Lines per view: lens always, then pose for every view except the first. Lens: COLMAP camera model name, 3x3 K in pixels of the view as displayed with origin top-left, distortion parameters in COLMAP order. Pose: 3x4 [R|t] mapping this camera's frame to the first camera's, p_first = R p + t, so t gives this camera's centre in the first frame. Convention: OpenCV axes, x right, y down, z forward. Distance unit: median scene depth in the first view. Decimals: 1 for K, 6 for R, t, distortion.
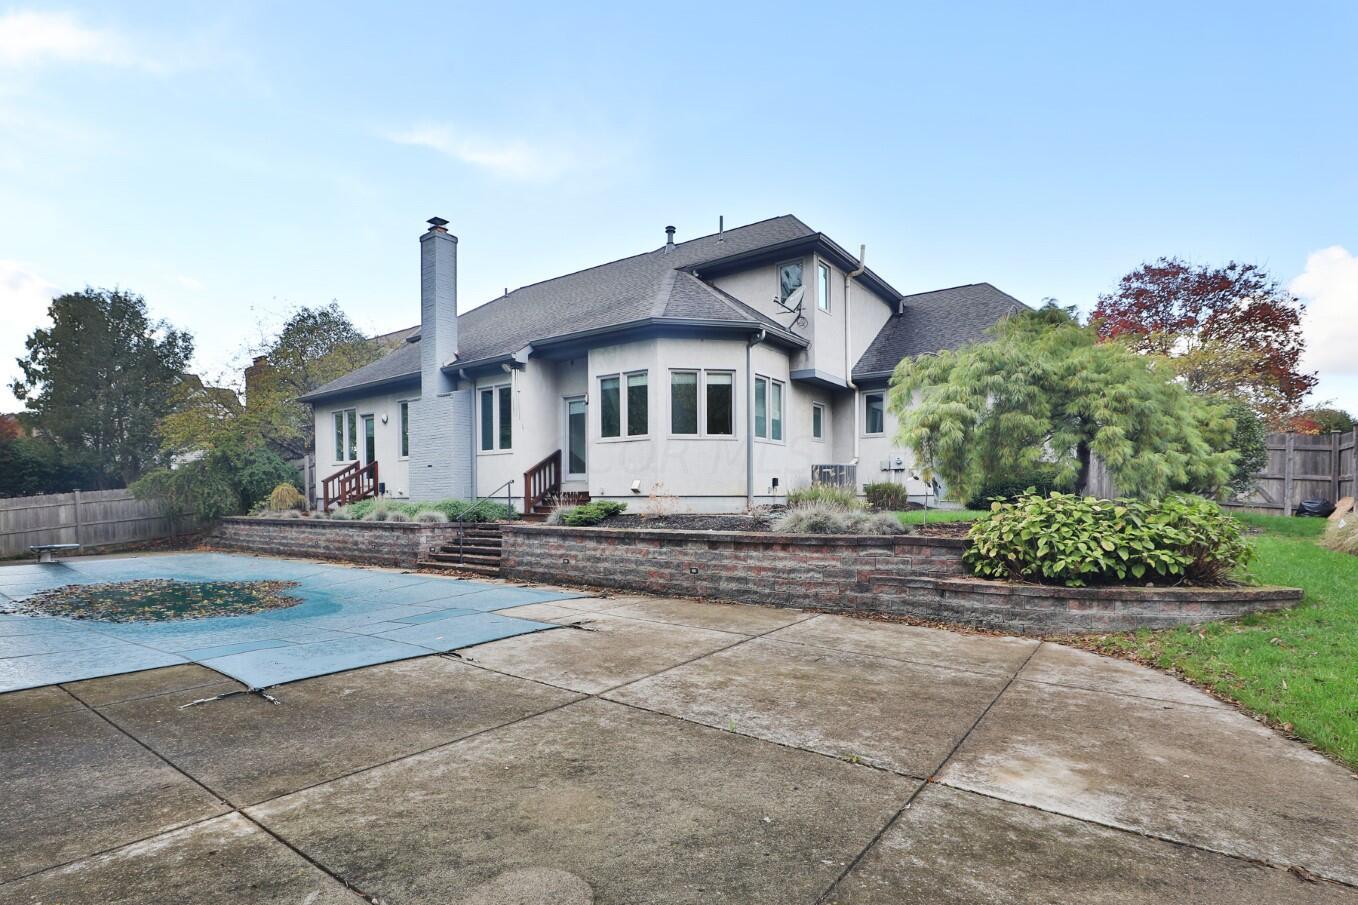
lens RADIAL K [[637.8, 0, 673.9], [0, 637.8, 434.9], [0, 0, 1]] dist [-0.000657, 0.049345]
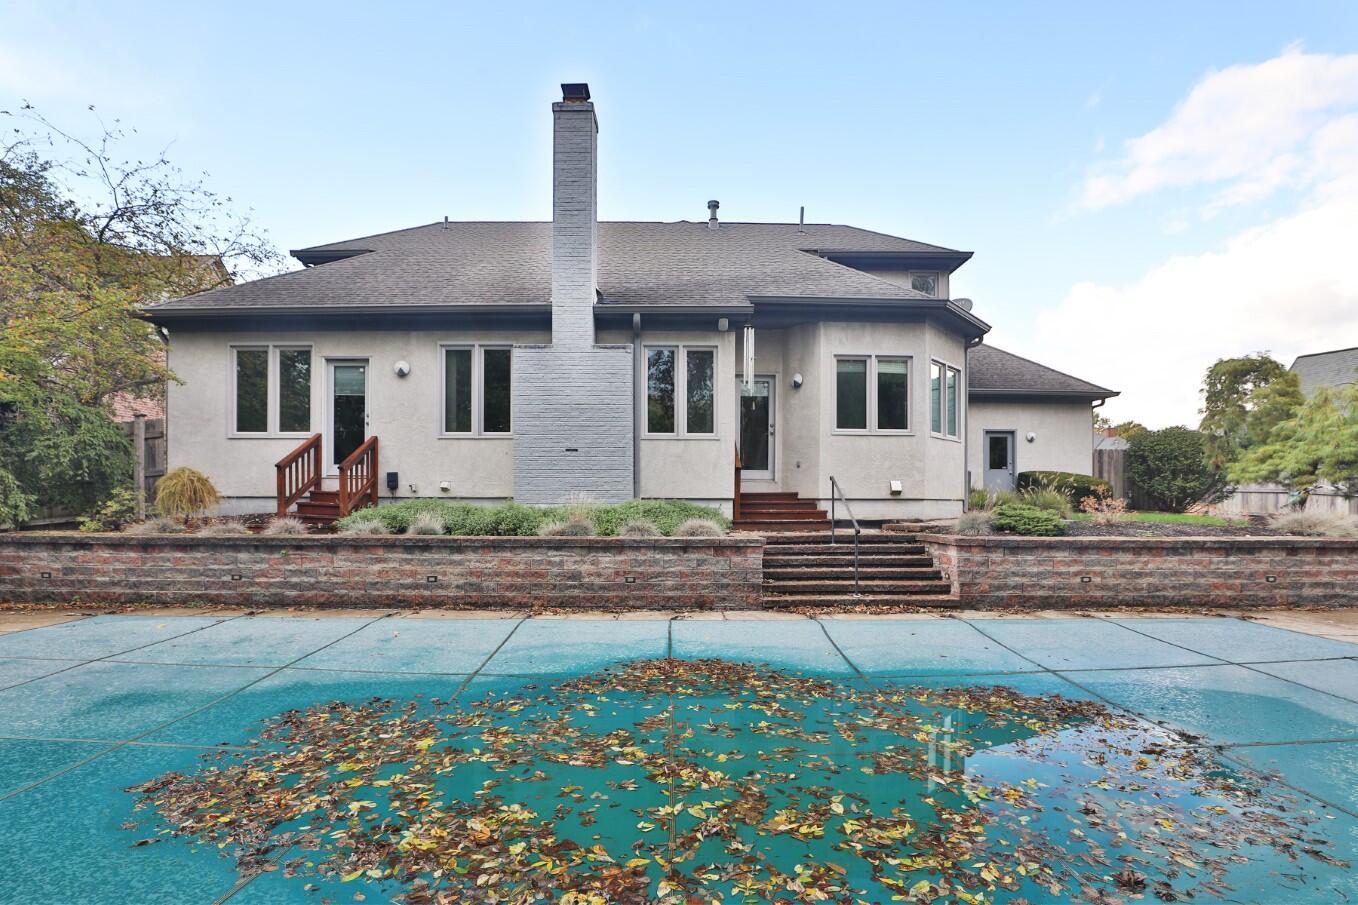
lens RADIAL K [[570.8, 0, 677.5], [0, 570.8, 463.1], [0, 0, 1]] dist [-0.019338, 0.008489]
pose [[0.806135, 0.044195, 0.590079, -0.965223], [-0.063799, 0.997885, 0.012420, 0.070565], [-0.588282, -0.047658, 0.807250, 0.693805]]
